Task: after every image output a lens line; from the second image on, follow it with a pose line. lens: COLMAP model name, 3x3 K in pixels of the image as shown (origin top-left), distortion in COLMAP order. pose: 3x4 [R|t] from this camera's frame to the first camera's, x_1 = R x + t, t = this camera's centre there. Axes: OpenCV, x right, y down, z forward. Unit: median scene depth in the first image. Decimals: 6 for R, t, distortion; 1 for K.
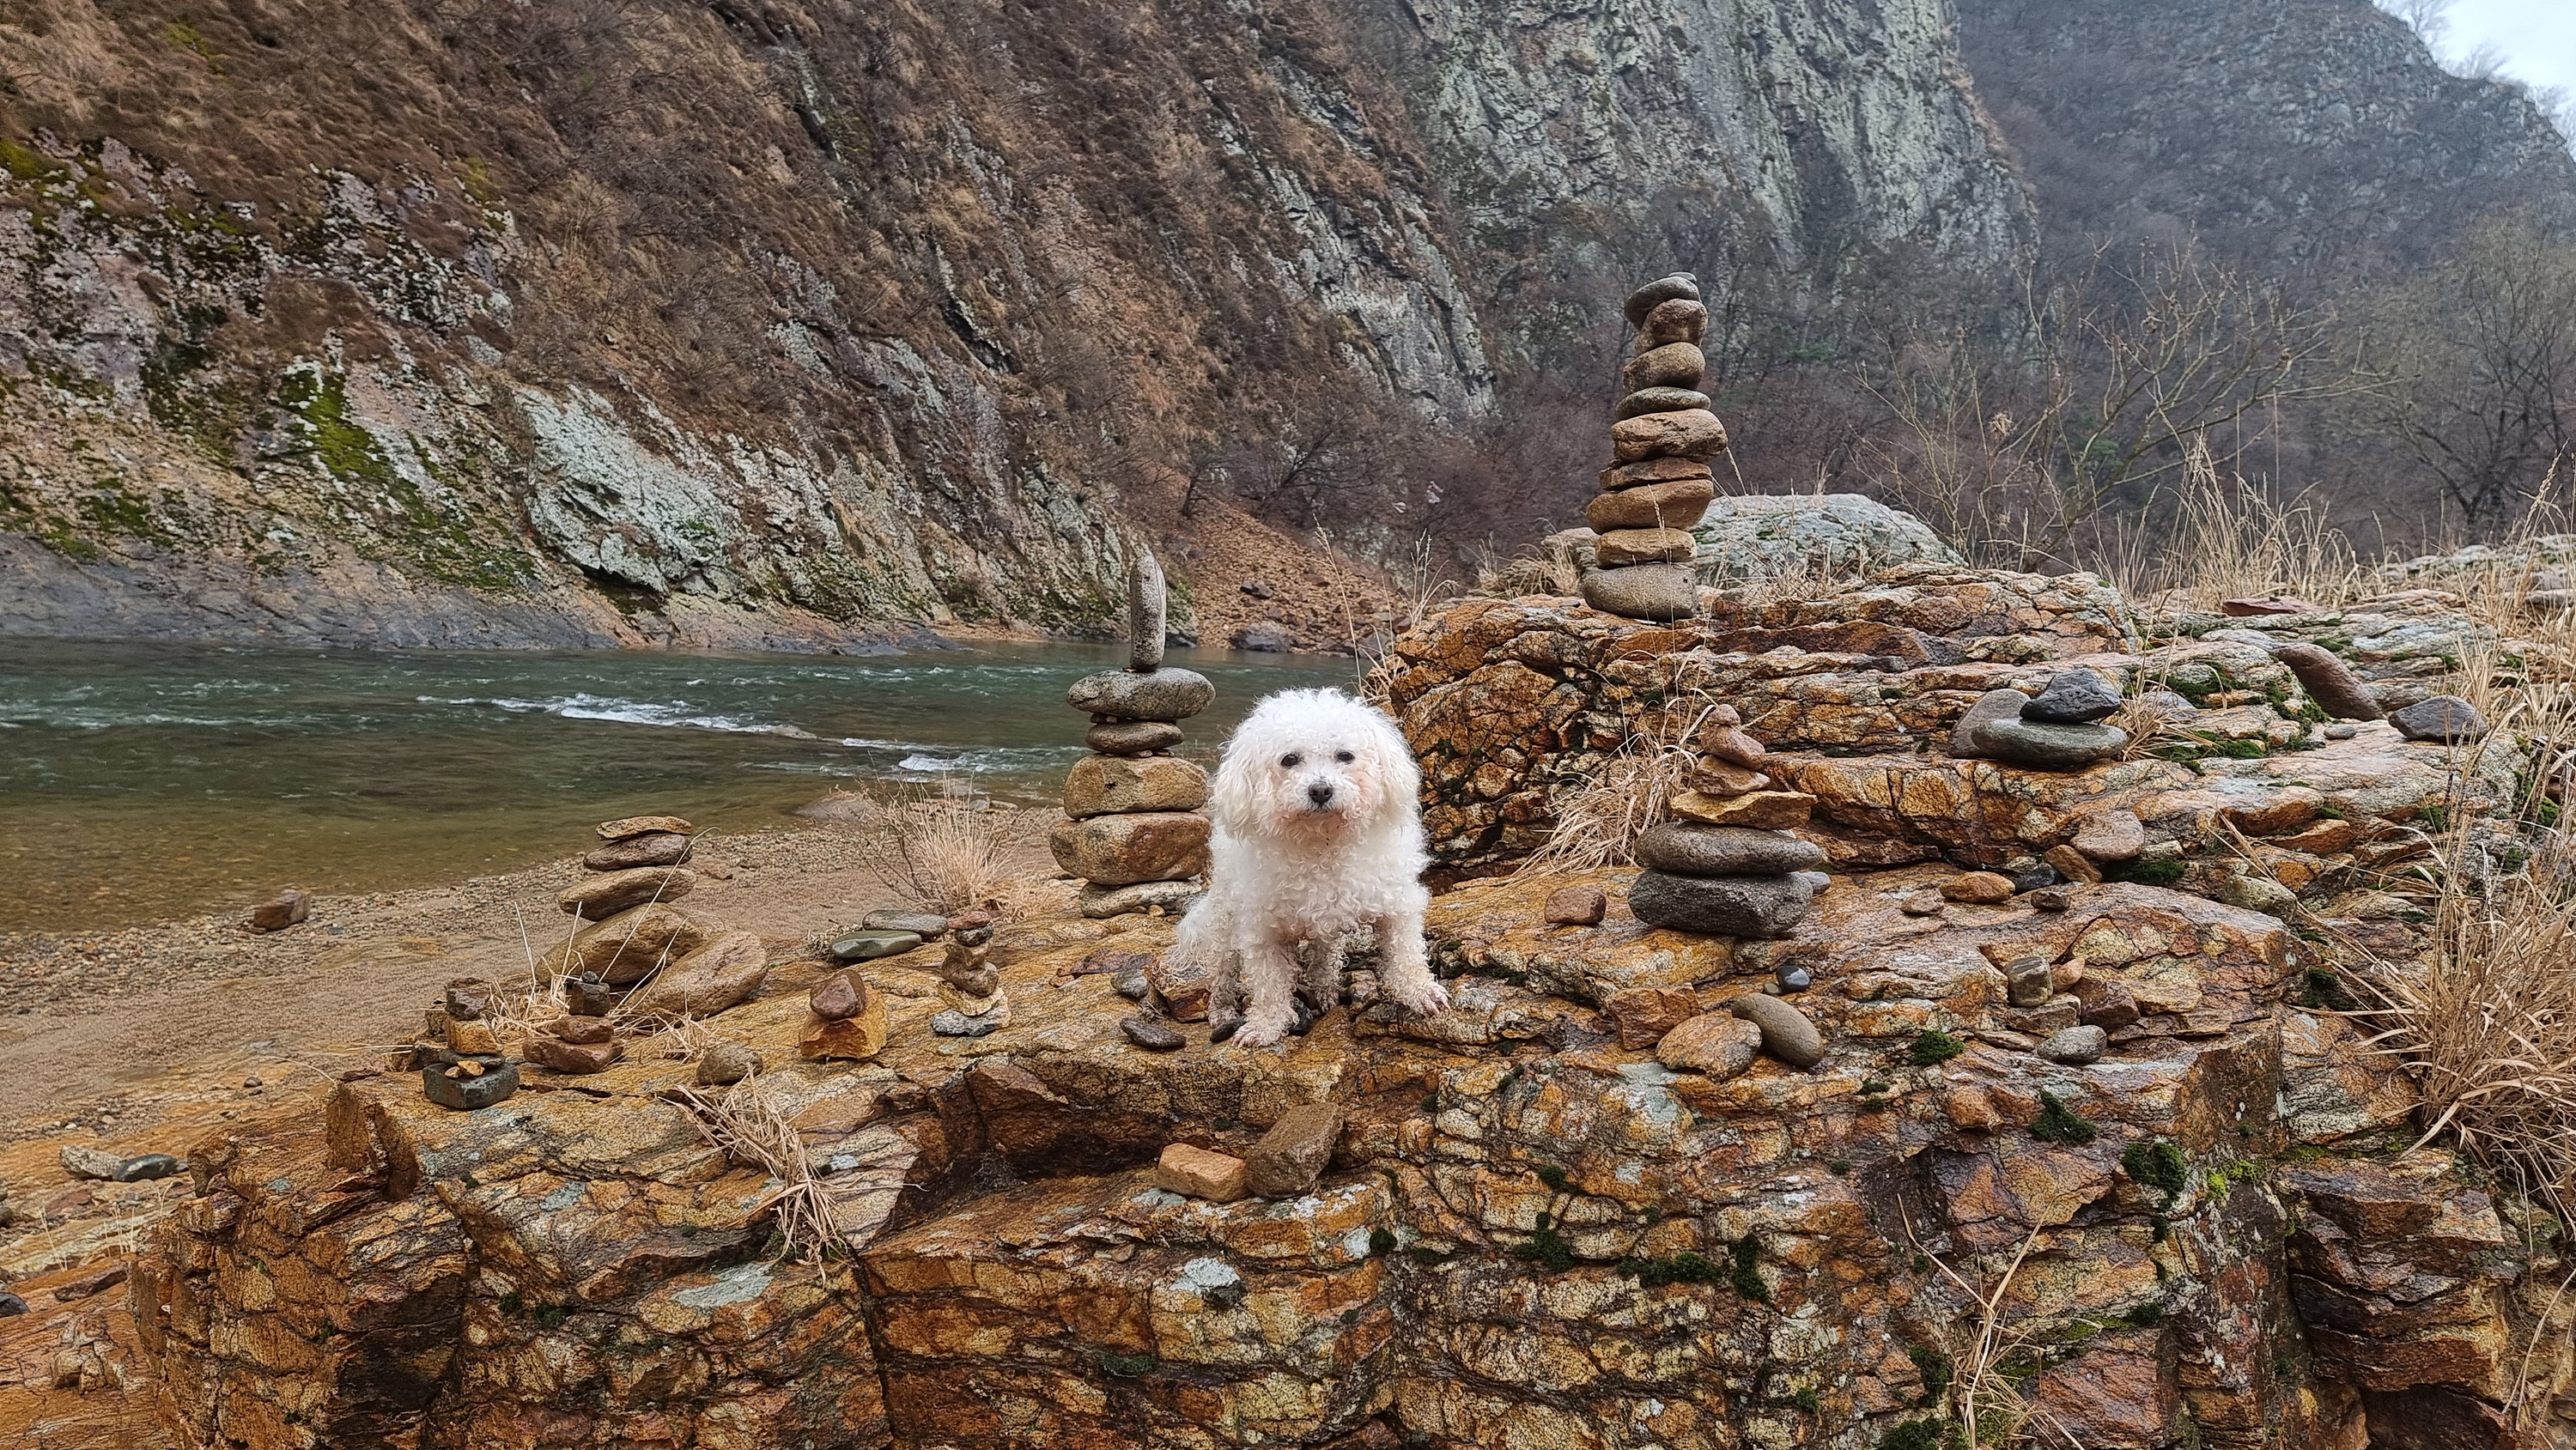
lens RADIAL K [[1839.4, 0, 1295.7], [0, 1839.4, 746.9], [0, 0, 1]] dist [0.099853, -0.093745]
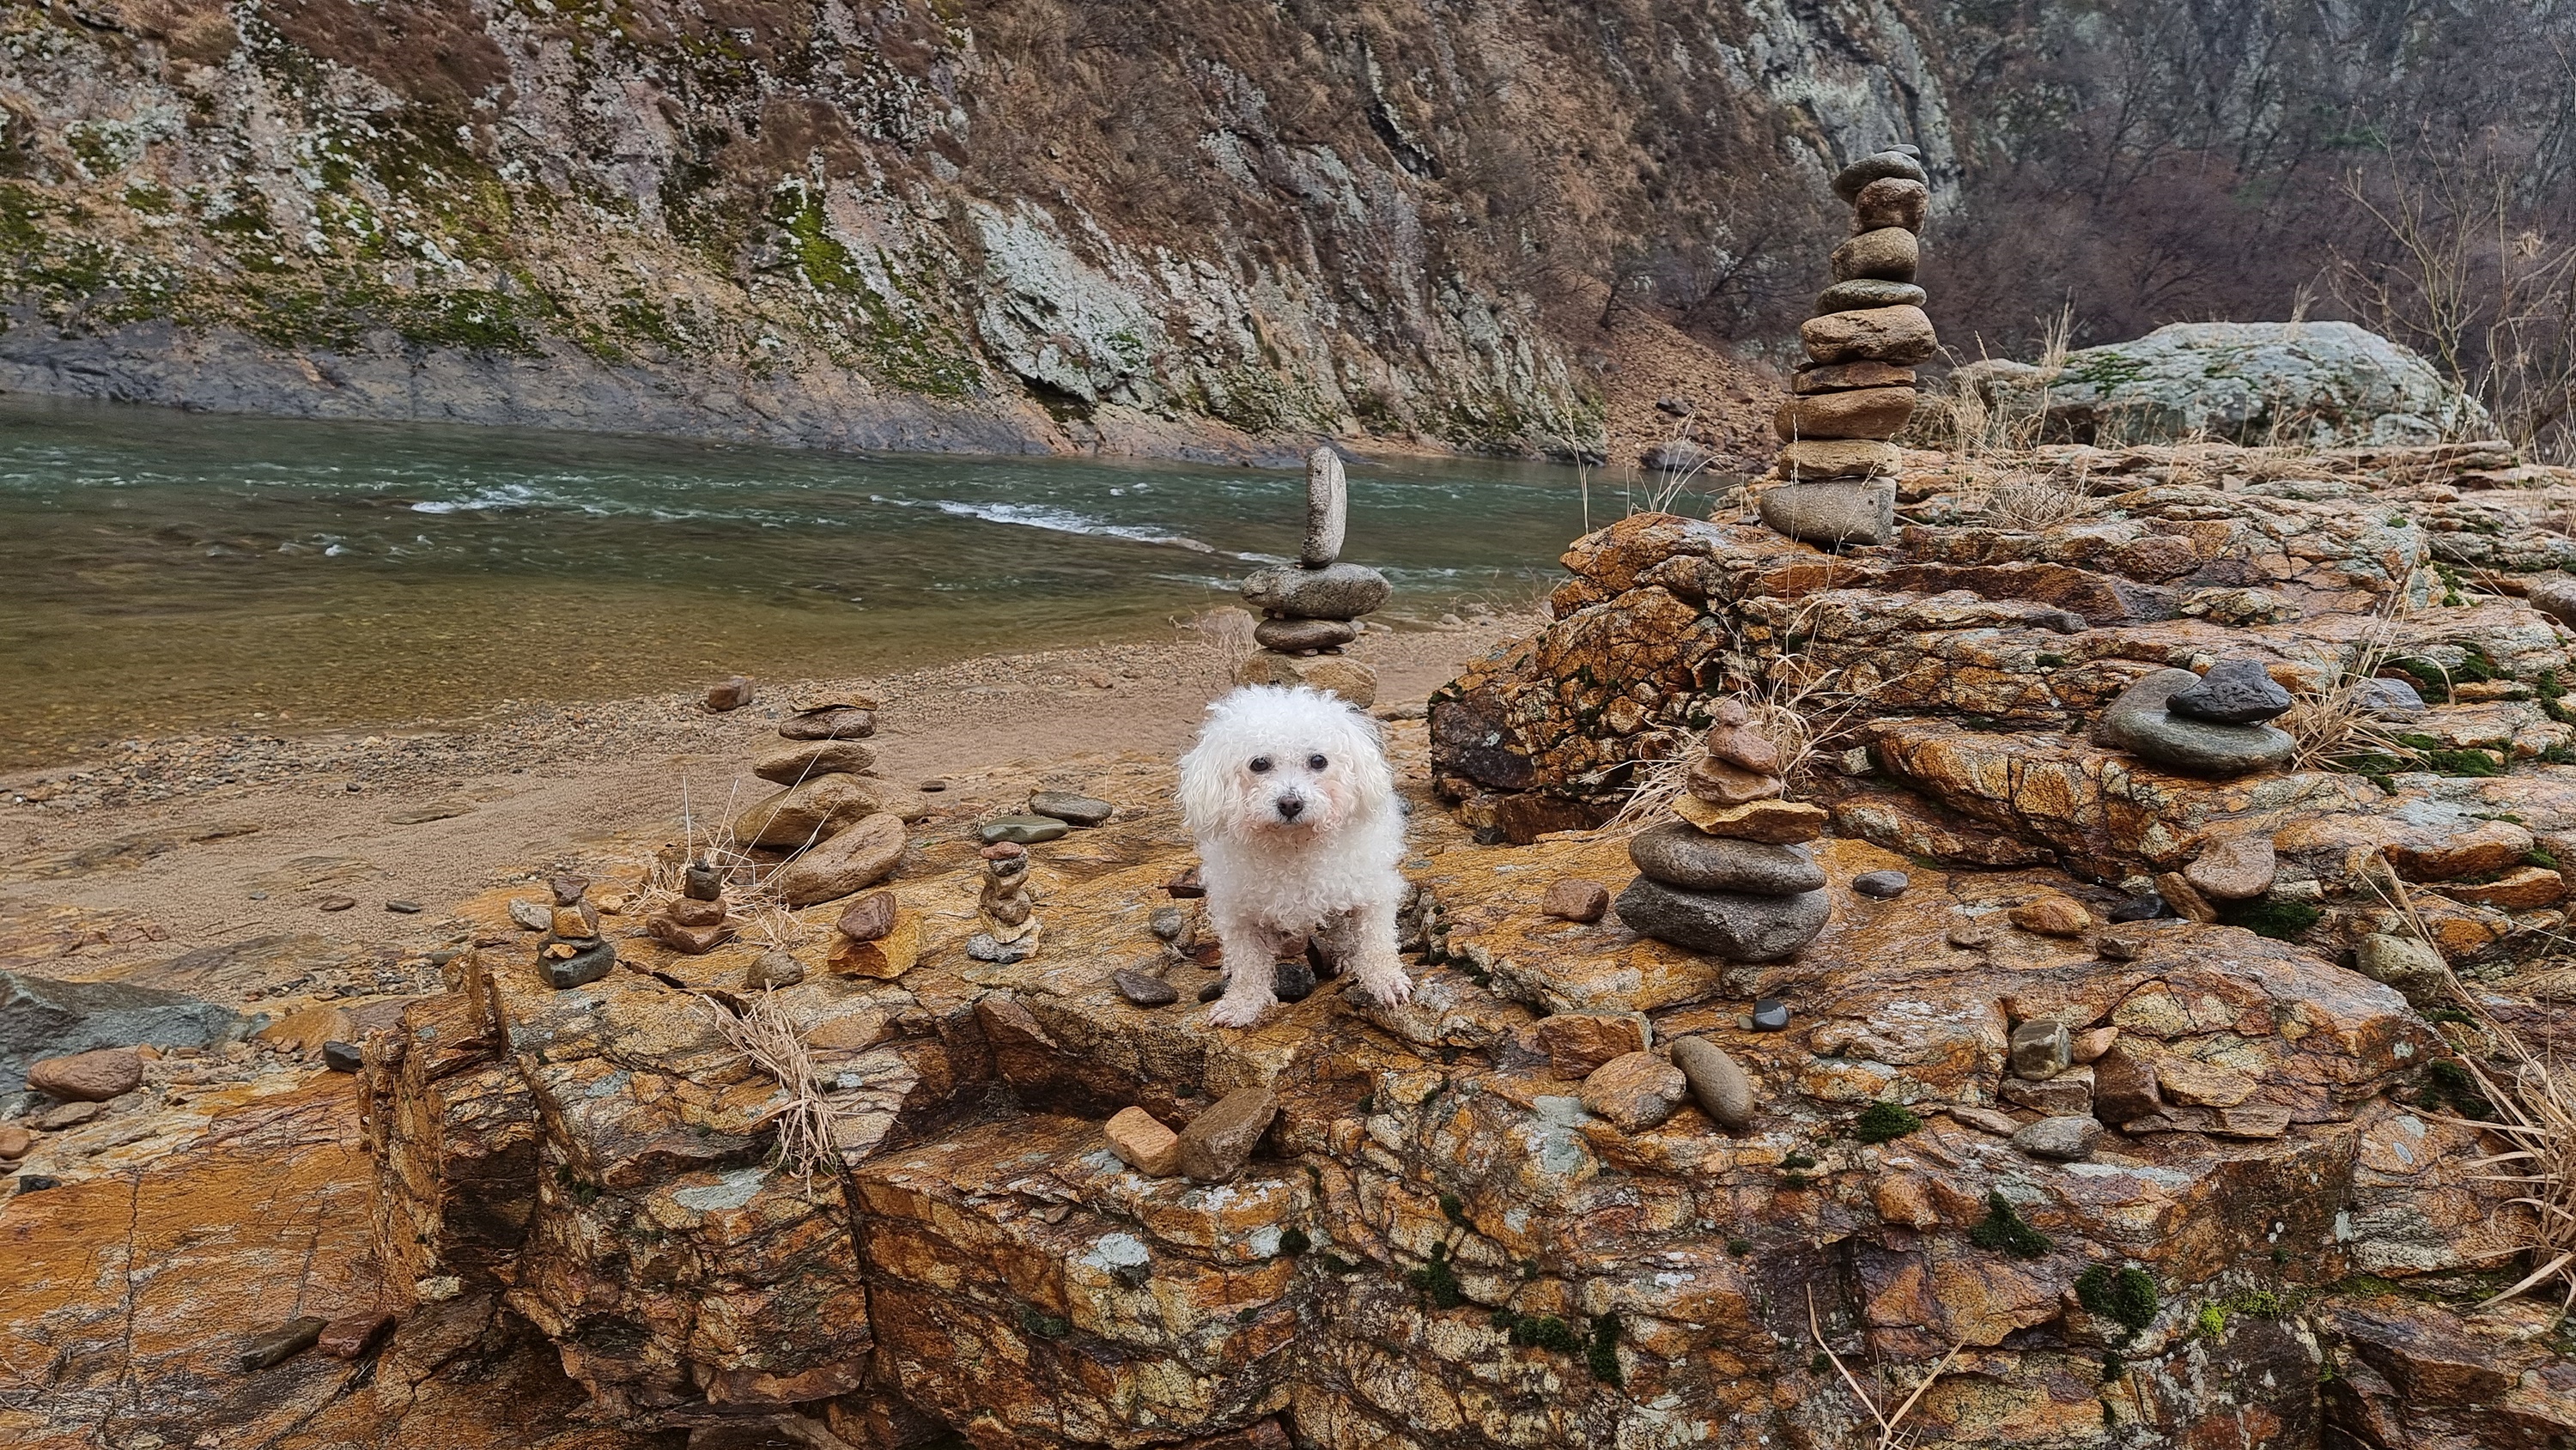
lens RADIAL K [[1824.2, 0, 1288.0], [0, 1824.2, 725.0], [0, 0, 1]] dist [0.101832, -0.097241]
pose [[0.965420, 0.065152, -0.252428, 0.217866], [-0.039245, 0.993555, 0.106344, -0.085230], [0.257730, -0.092760, 0.961754, 0.076834]]
